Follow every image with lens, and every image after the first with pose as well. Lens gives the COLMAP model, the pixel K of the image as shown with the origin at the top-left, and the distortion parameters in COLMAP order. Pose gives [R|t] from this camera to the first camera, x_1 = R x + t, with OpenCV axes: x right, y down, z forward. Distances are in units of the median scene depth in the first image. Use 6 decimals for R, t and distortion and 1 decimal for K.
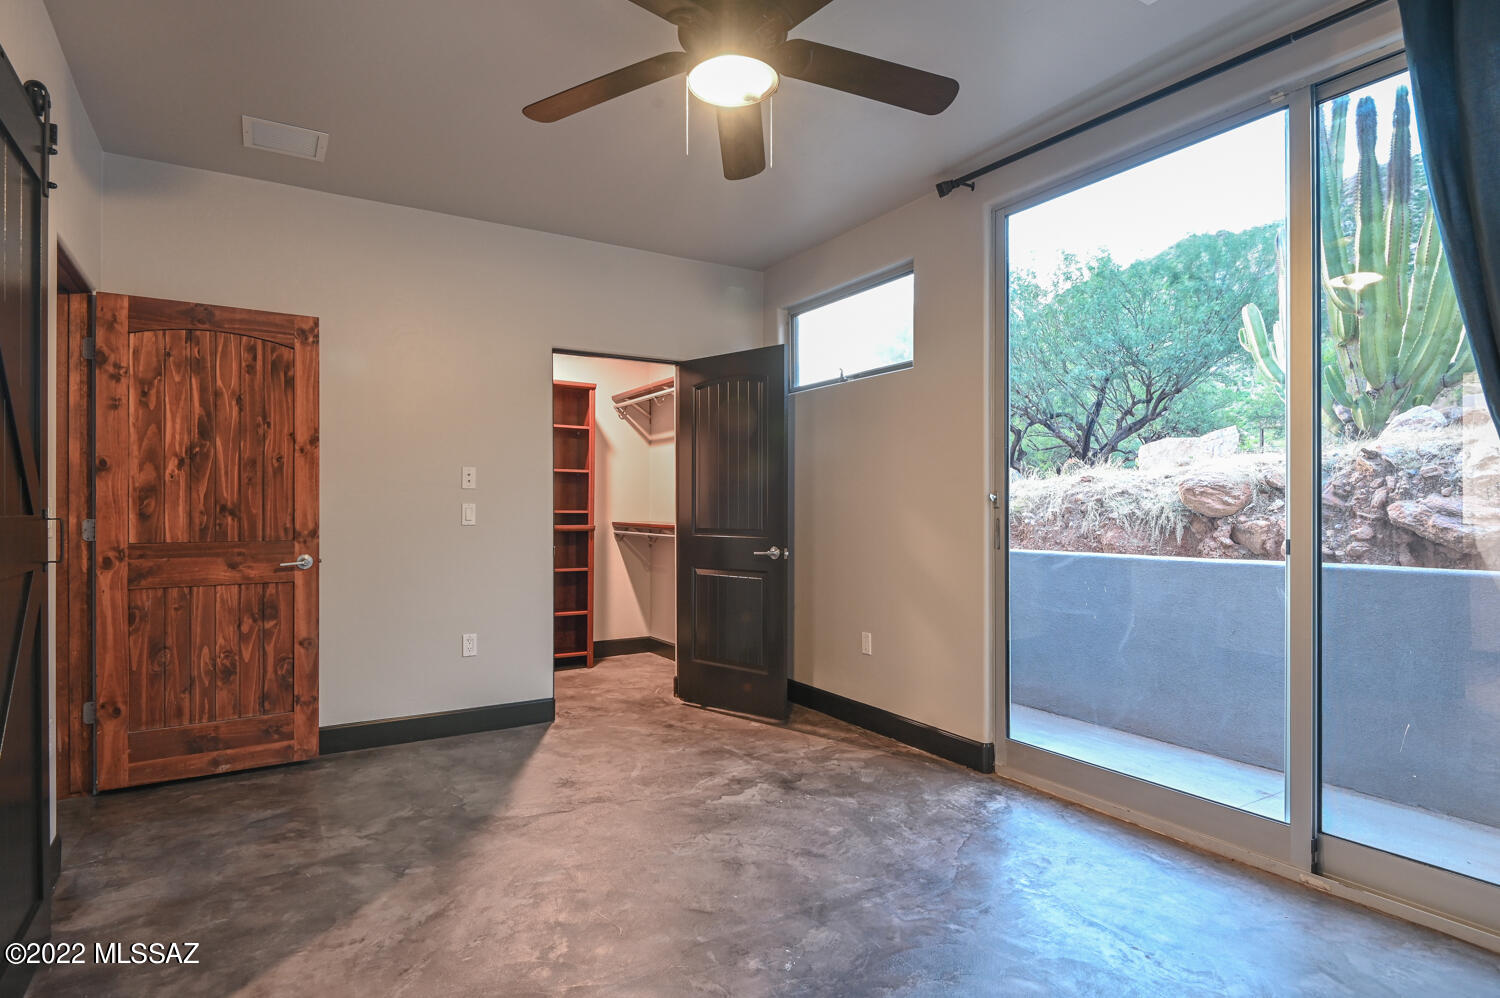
lens RADIAL K [[808.0, 0, 751.2], [0, 808.0, 500.7], [0, 0, 1]] dist [-0.012574, -0.000181]
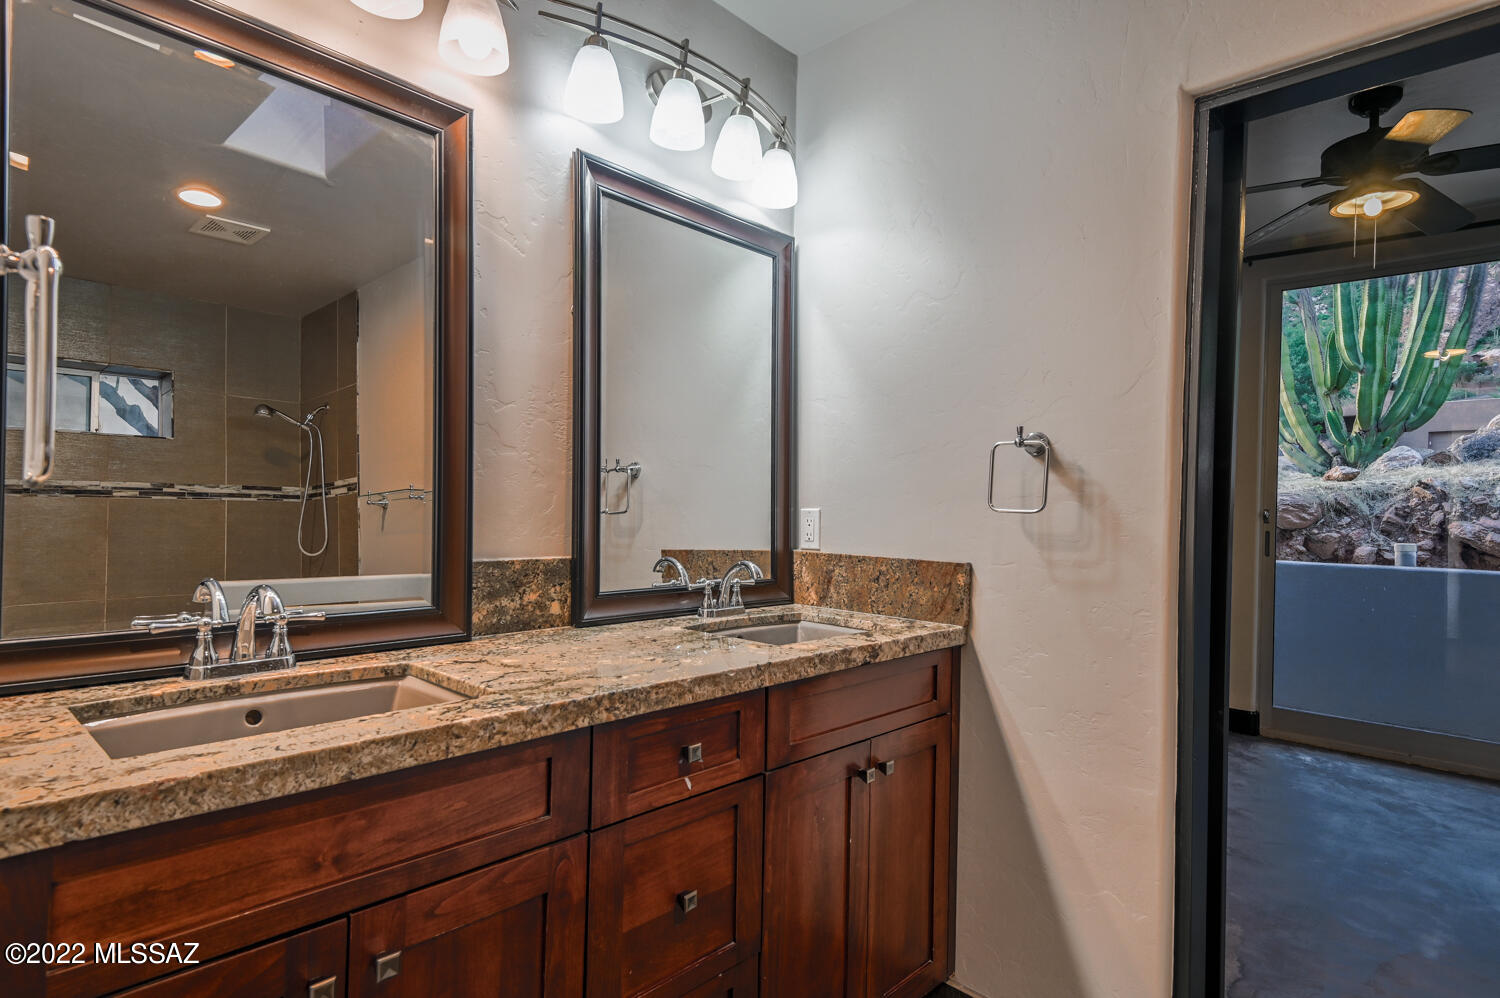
lens RADIAL K [[808.0, 0, 746.8], [0, 808.0, 507.7], [0, 0, 1]] dist [-0.012574, -0.000181]
pose [[0.965763, 0.023913, 0.258320, -0.638163], [-0.028415, 0.999502, 0.013710, -0.006825], [-0.257864, -0.020581, 0.965962, 0.009415]]
